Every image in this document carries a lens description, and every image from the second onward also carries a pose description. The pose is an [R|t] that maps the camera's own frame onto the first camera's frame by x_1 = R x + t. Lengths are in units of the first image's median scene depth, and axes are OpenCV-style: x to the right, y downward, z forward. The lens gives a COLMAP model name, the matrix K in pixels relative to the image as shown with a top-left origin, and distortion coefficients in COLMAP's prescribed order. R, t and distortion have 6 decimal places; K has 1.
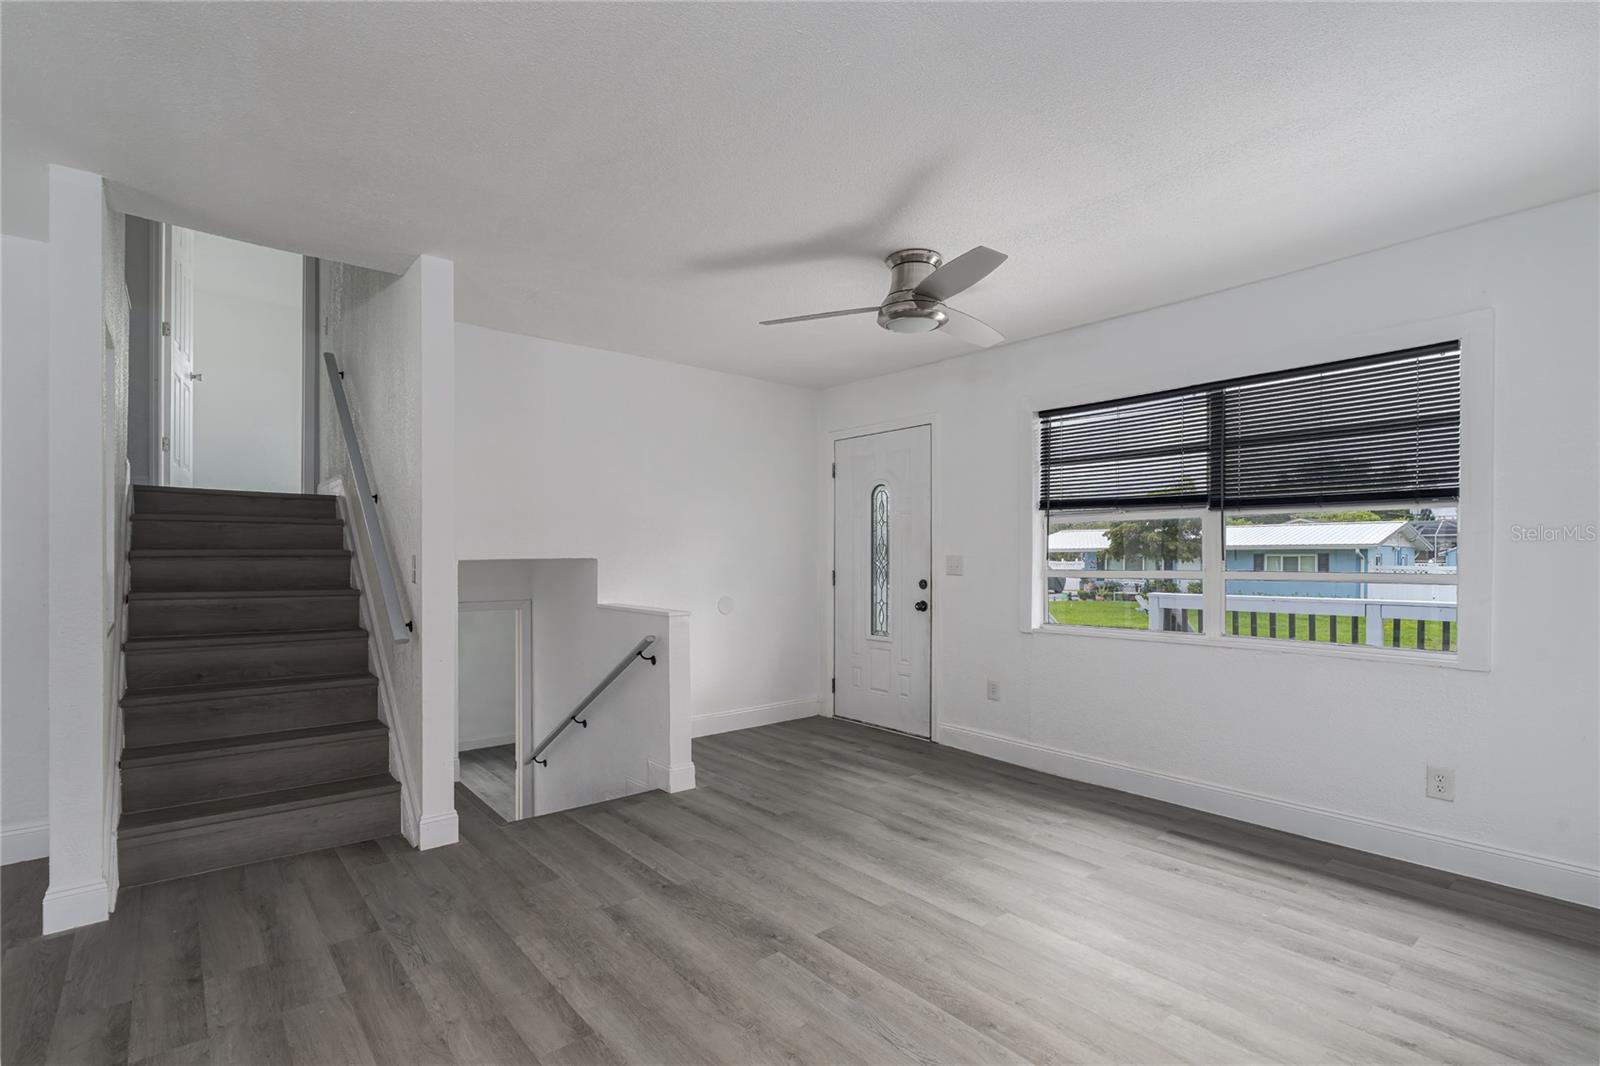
lens RADIAL K [[752.9, 0, 796.6], [0, 752.9, 560.0], [0, 0, 1]] dist [-0.005686, 0.002424]
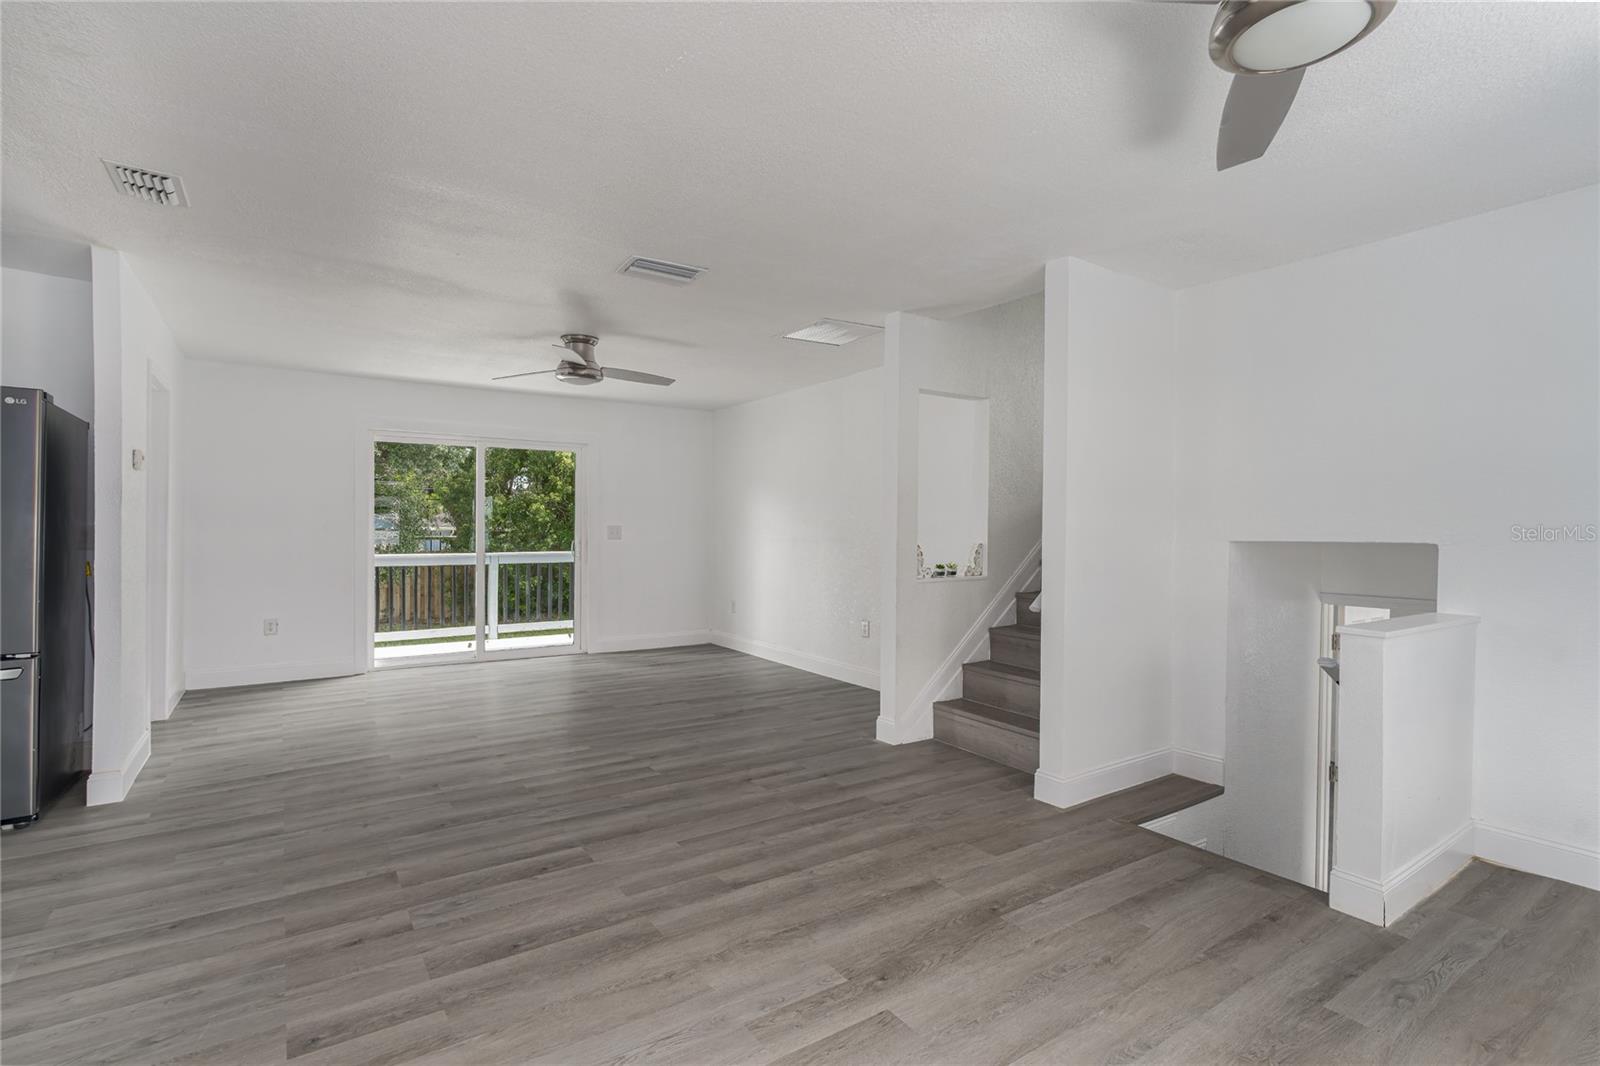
lens RADIAL K [[752.9, 0, 800.9], [0, 752.9, 511.0], [0, 0, 1]] dist [-0.005686, 0.002424]
pose [[-0.097294, -0.026269, -0.994909, 0.650159], [-0.017279, 0.999546, -0.024702, -0.002924], [0.995106, 0.014788, -0.097704, 0.764796]]
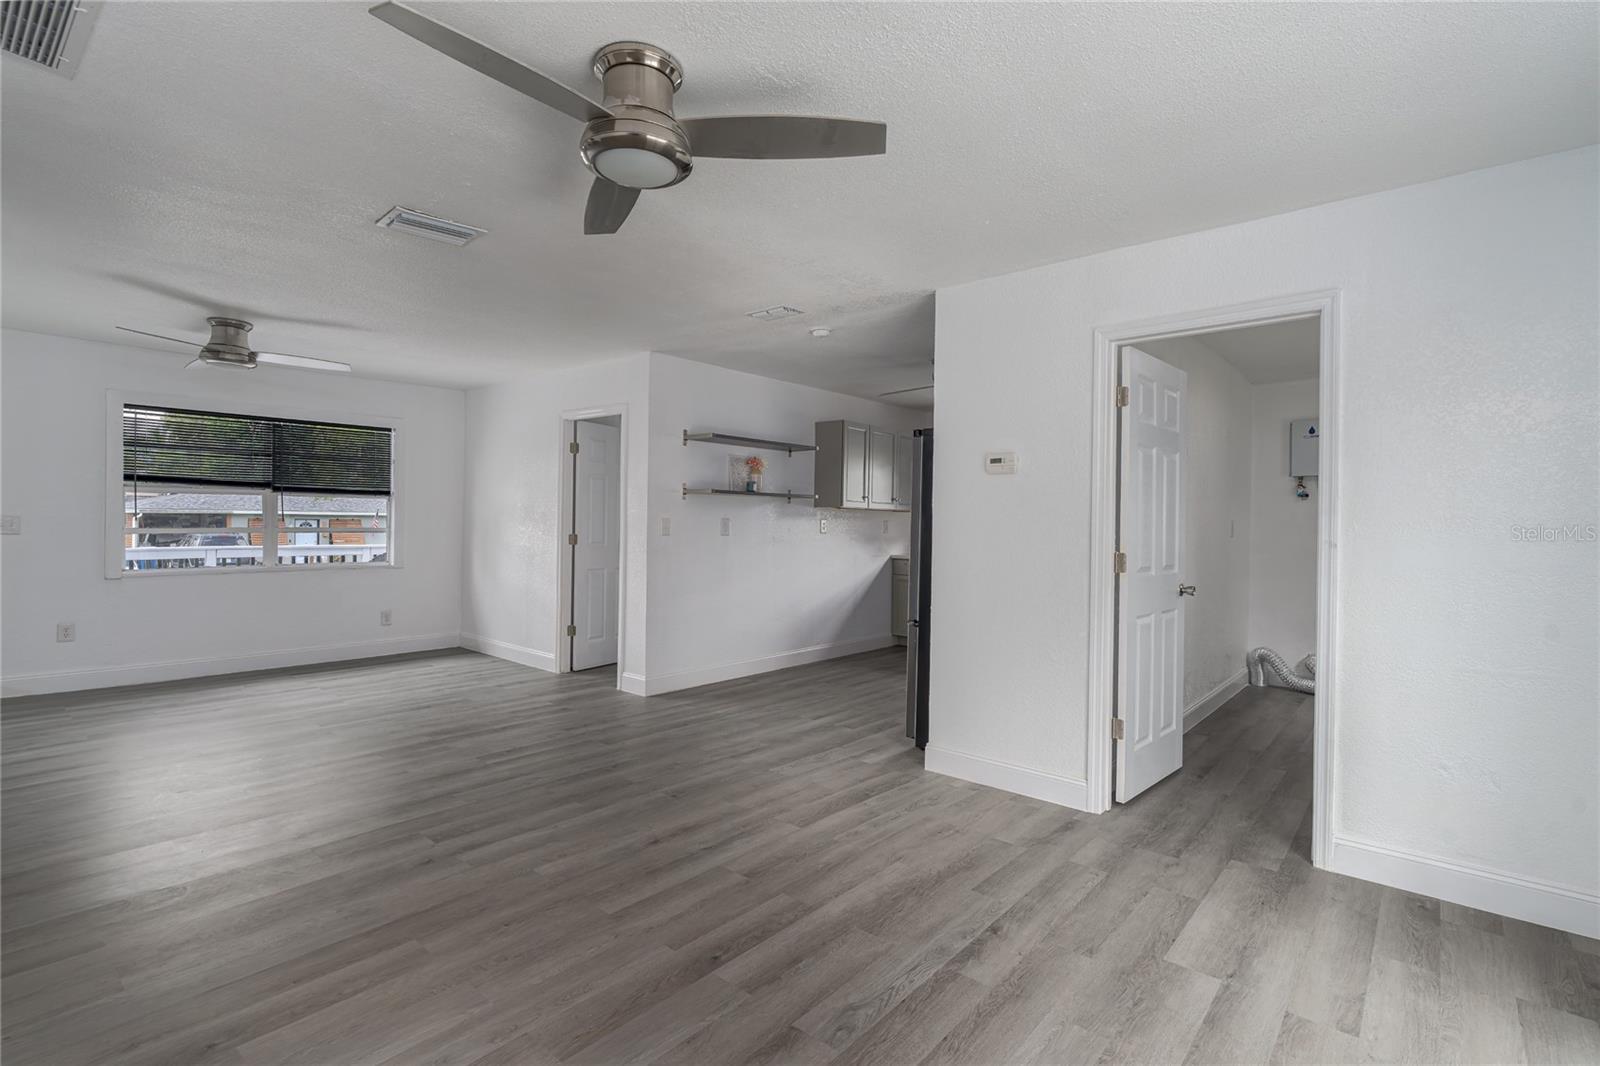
lens RADIAL K [[752.9, 0, 784.6], [0, 752.9, 525.0], [0, 0, 1]] dist [-0.005686, 0.002424]
pose [[-0.147355, -0.003605, 0.989077, -1.526092], [-0.007632, 0.999968, 0.002507, -0.005211], [-0.989054, -0.007180, -0.147378, 0.120488]]
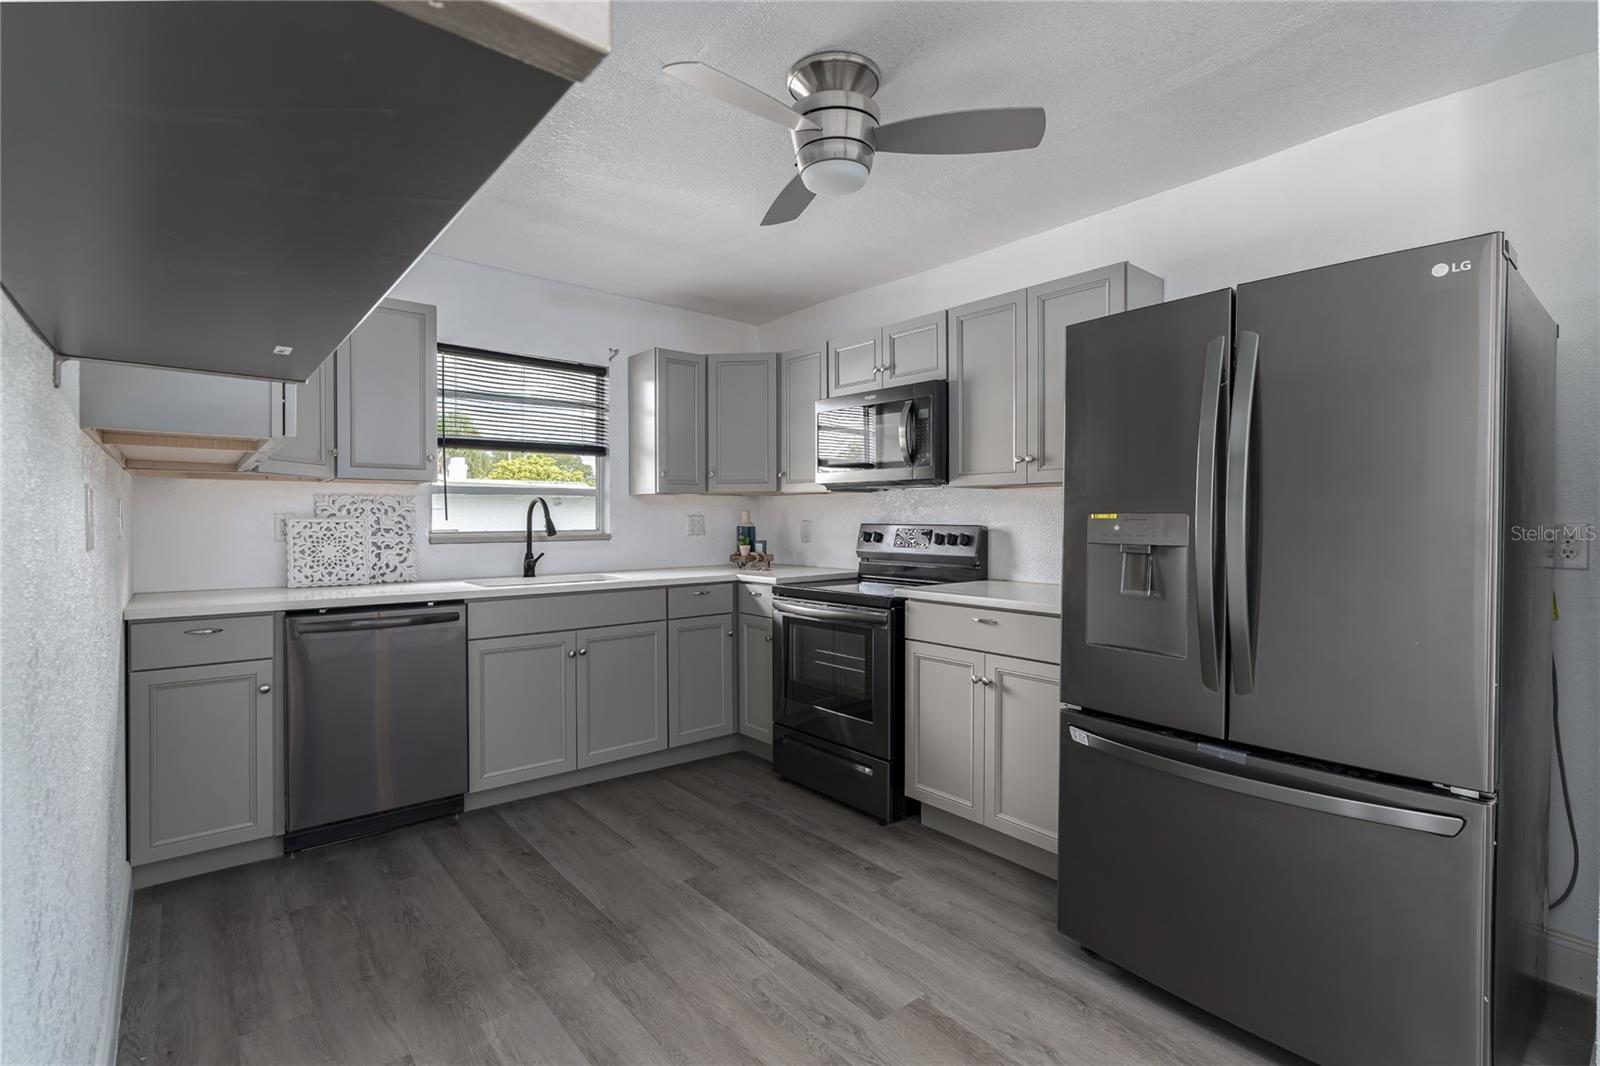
lens RADIAL K [[752.9, 0, 806.2], [0, 752.9, 530.9], [0, 0, 1]] dist [-0.005686, 0.002424]
pose [[-0.999996, -0.001974, -0.002093, 0.196783], [-0.002022, 0.999720, 0.023580, -0.001797], [0.002046, 0.023584, -0.999720, 0.140013]]
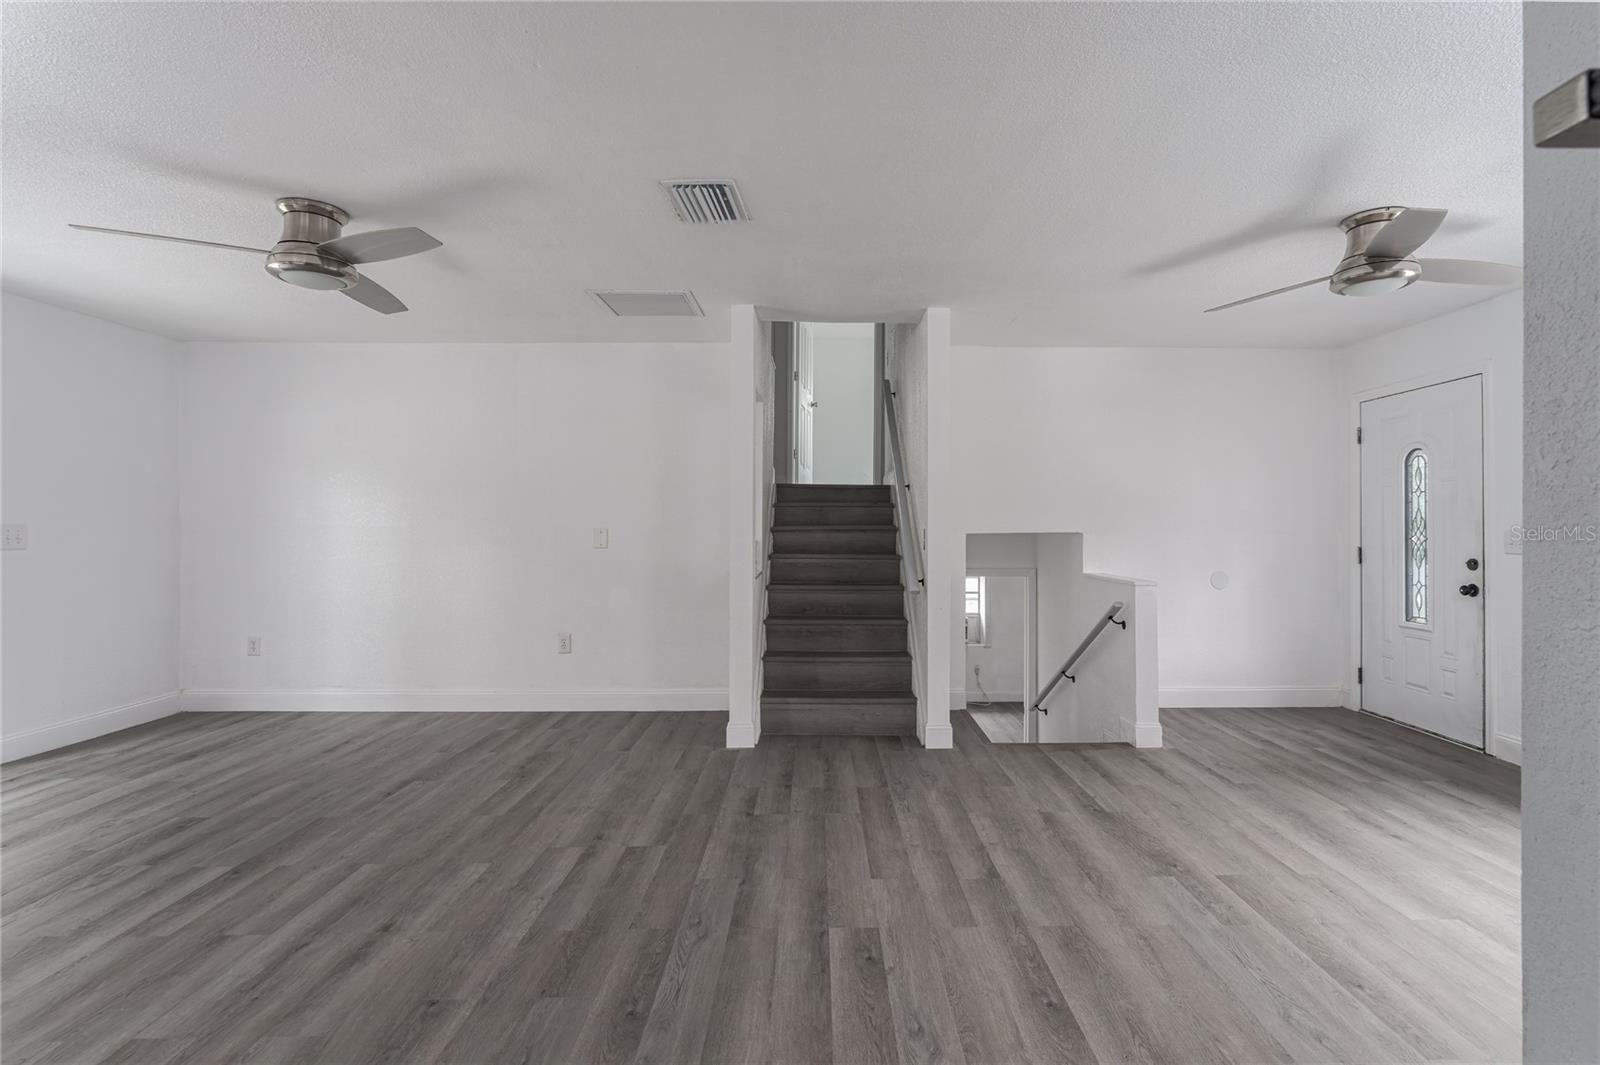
lens RADIAL K [[752.9, 0, 830.5], [0, 752.9, 524.4], [0, 0, 1]] dist [-0.005686, 0.002424]
pose [[0.778865, -0.004013, -0.627179, 0.216352], [-0.004751, 0.999913, -0.012298, 0.002228], [0.627174, 0.012558, 0.778778, -0.165526]]
